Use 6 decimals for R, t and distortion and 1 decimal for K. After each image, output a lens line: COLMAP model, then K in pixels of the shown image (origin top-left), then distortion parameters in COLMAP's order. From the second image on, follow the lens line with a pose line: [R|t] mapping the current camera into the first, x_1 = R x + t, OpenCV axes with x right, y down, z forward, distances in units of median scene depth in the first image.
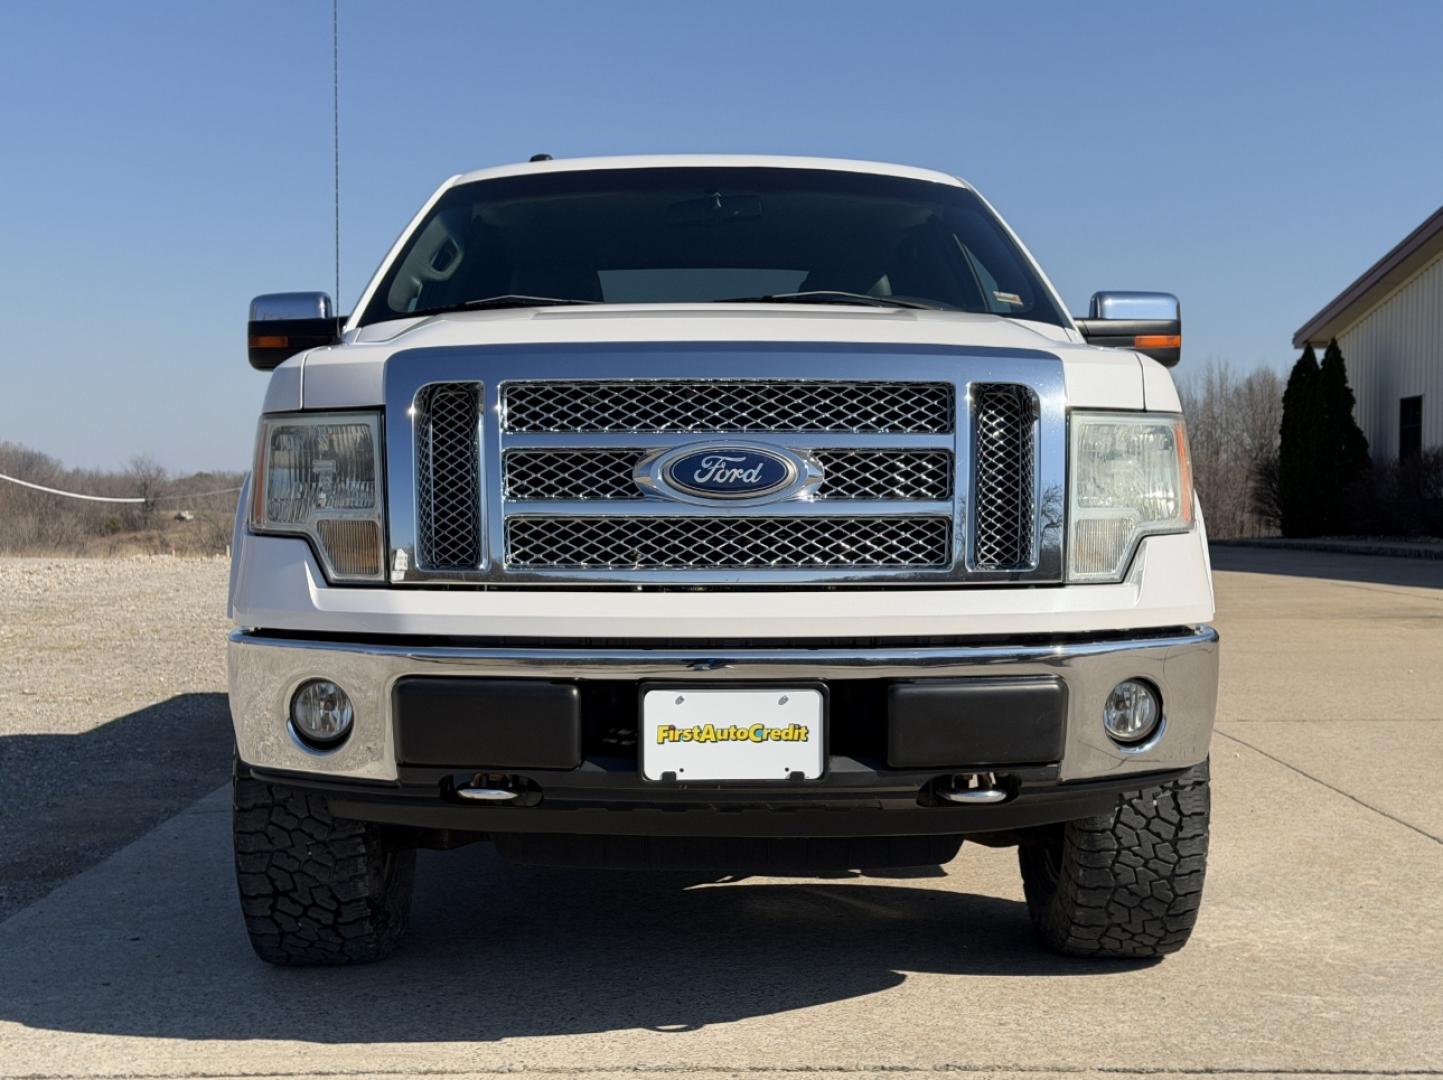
lens RADIAL K [[2010.5, 0, 723.2], [0, 2010.5, 562.2], [0, 0, 1]] dist [0.141225, 0.031005]
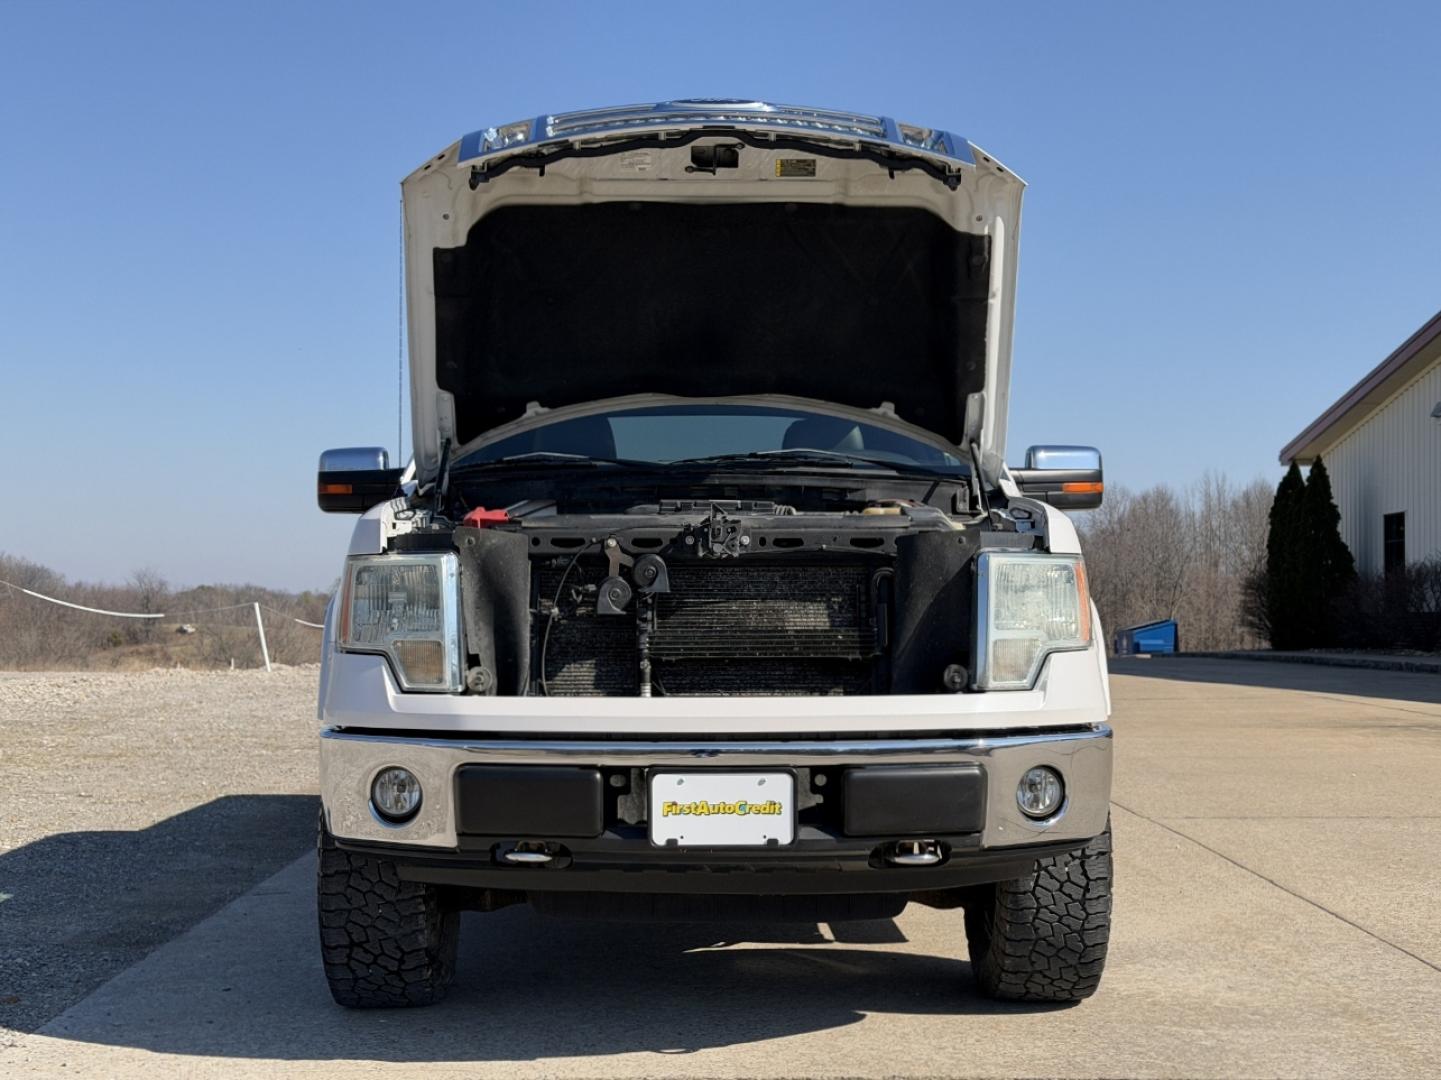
lens RADIAL K [[2007.7, 0, 722.2], [0, 2007.7, 562.2], [0, 0, 1]] dist [0.141225, 0.031005]
pose [[0.999999, -0.001003, -0.000998, 0.005328], [0.000946, 0.998464, -0.055403, 0.000232], [0.001052, 0.055402, 0.998464, -0.236650]]
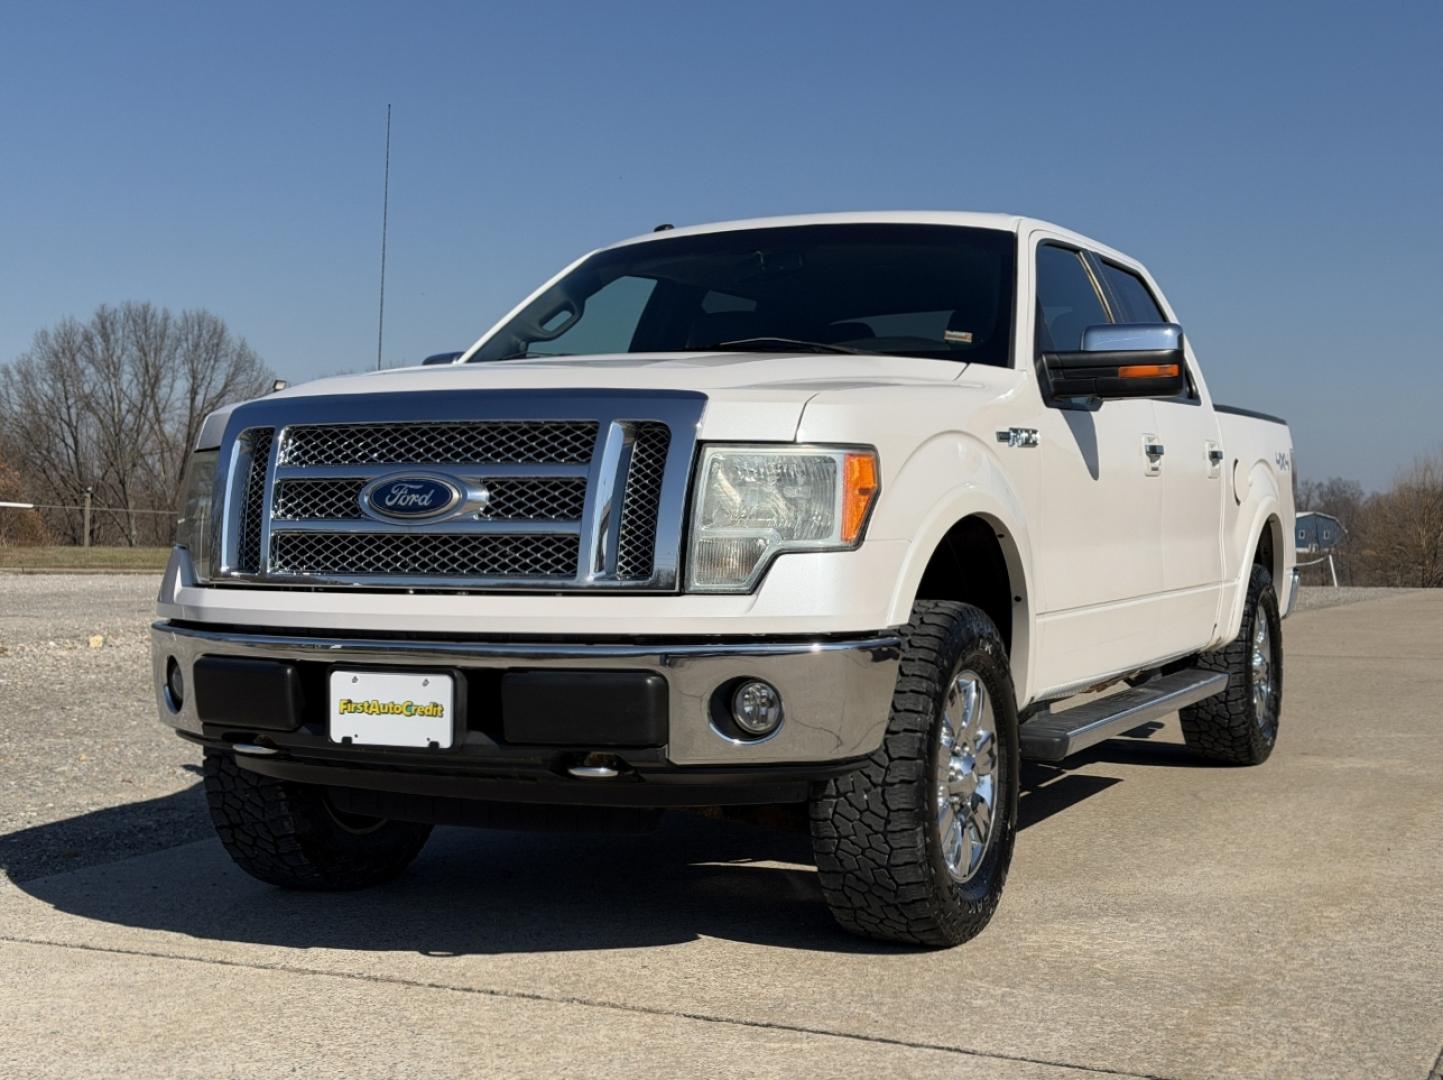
lens RADIAL K [[2010.5, 0, 723.2], [0, 2010.5, 562.2], [0, 0, 1]] dist [0.141225, 0.031005]
pose [[0.894248, 0.011249, -0.447430, 0.632185], [-0.018536, 0.999757, -0.011912, 0.005532], [0.447187, 0.018946, 0.894240, -0.016671]]
